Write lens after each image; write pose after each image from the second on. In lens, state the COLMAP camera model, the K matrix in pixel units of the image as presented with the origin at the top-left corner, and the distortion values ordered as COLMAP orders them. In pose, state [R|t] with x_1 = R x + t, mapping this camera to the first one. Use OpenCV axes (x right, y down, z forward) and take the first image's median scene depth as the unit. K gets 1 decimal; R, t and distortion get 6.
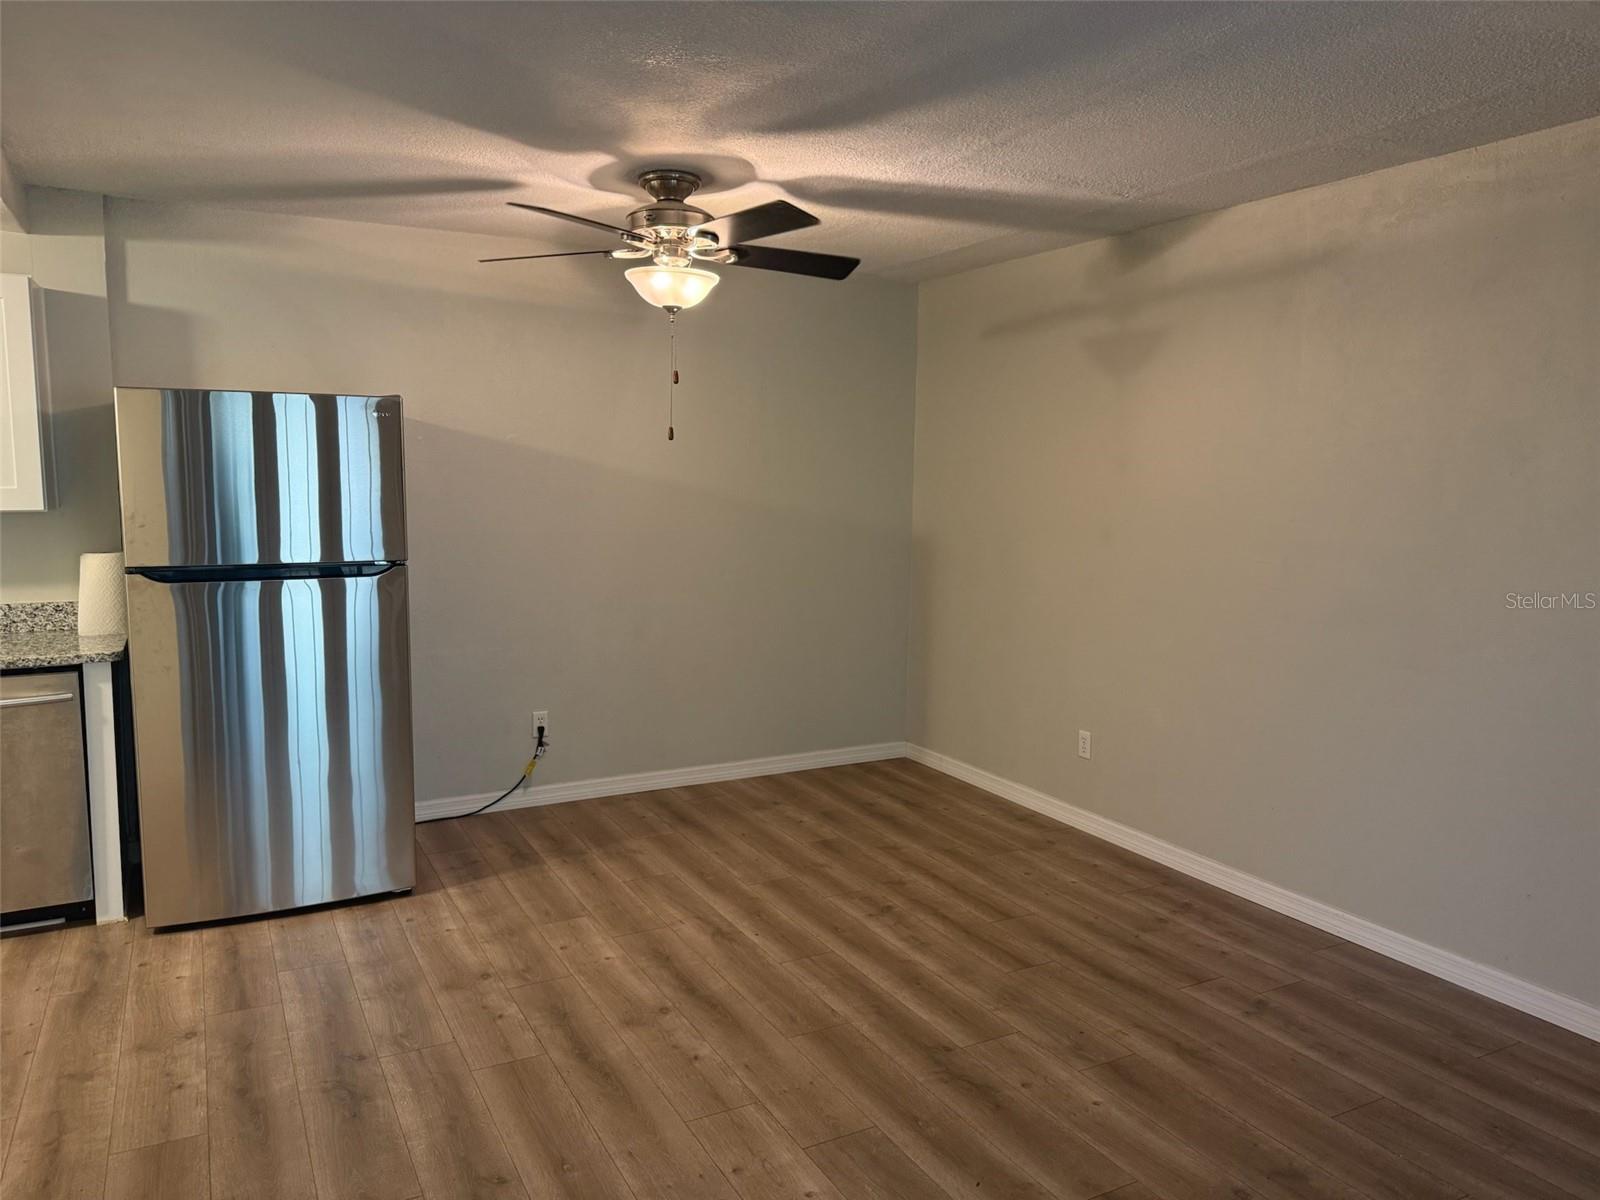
lens RADIAL K [[1125.5, 0, 808.2], [0, 1125.5, 599.0], [0, 0, 1]] dist [0.094705, -0.172541]
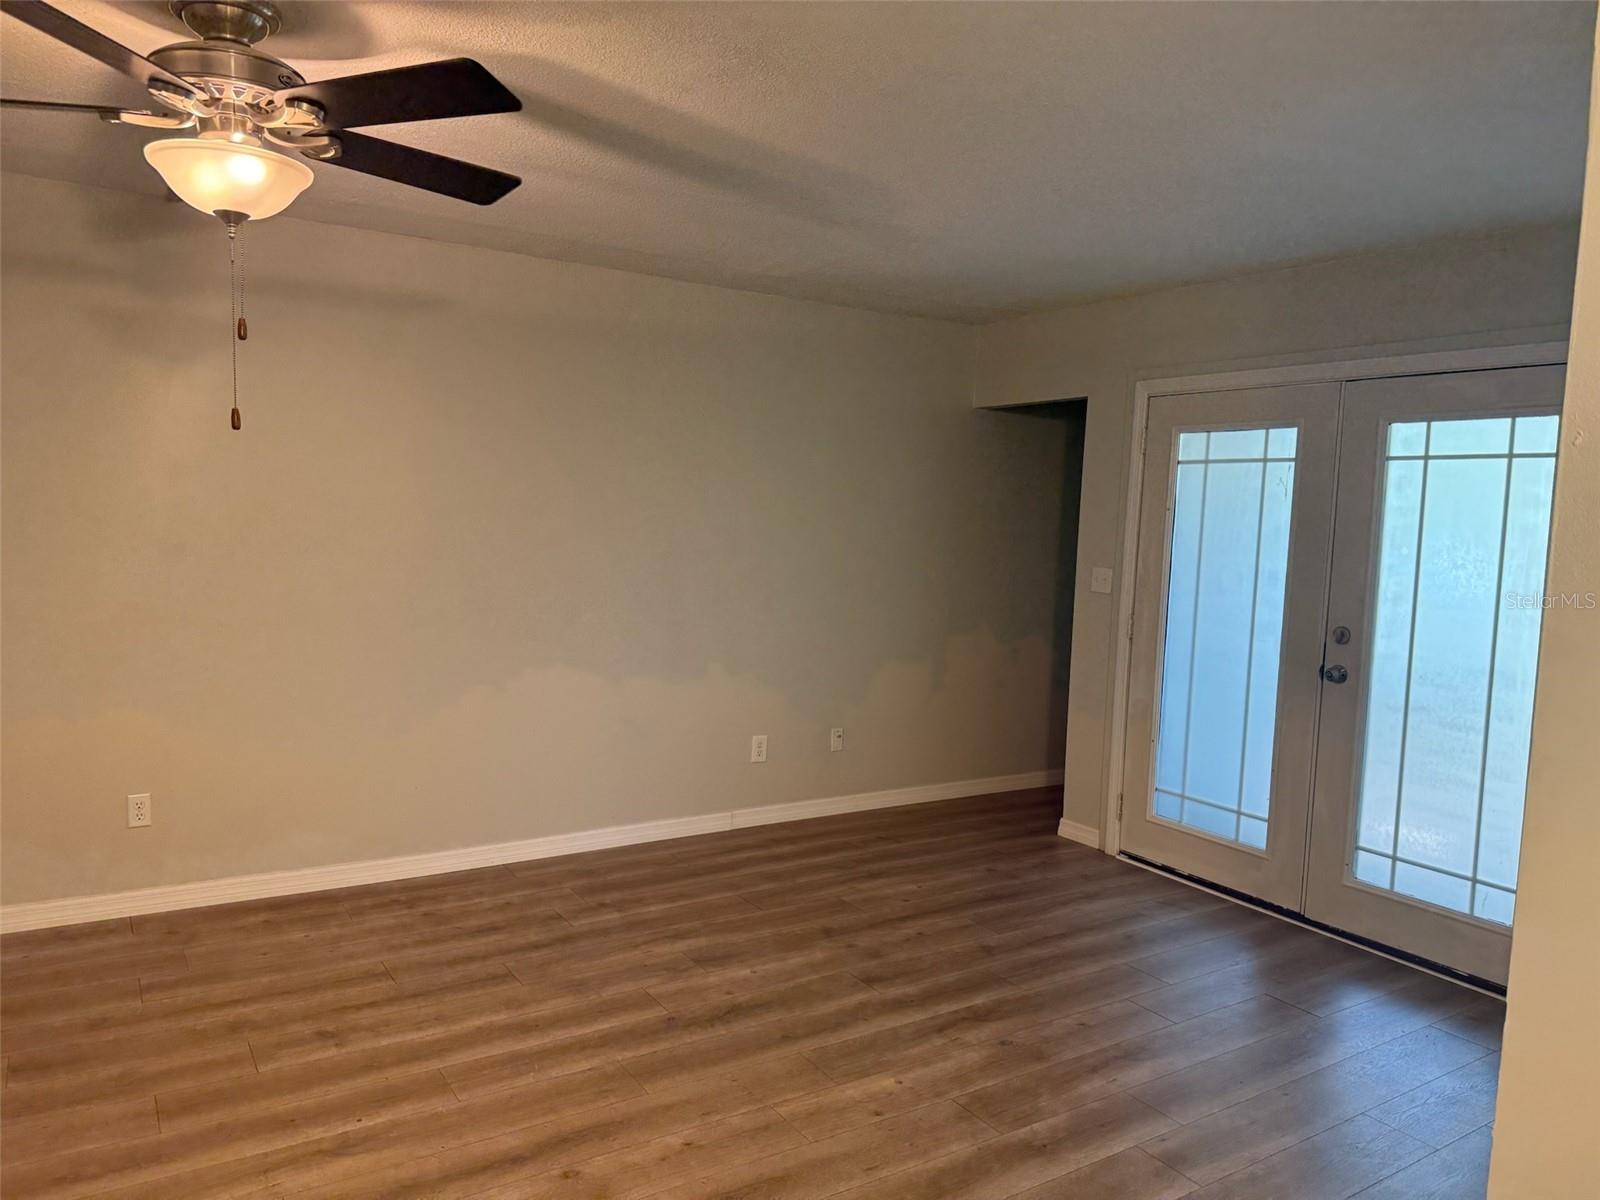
lens RADIAL K [[1125.5, 0, 808.2], [0, 1125.5, 599.0], [0, 0, 1]] dist [0.094705, -0.172541]
pose [[-0.073852, -0.096440, 0.992595, -0.817076], [0.077818, 0.991721, 0.102145, -0.094279], [-0.994228, 0.084785, -0.065736, 0.788992]]
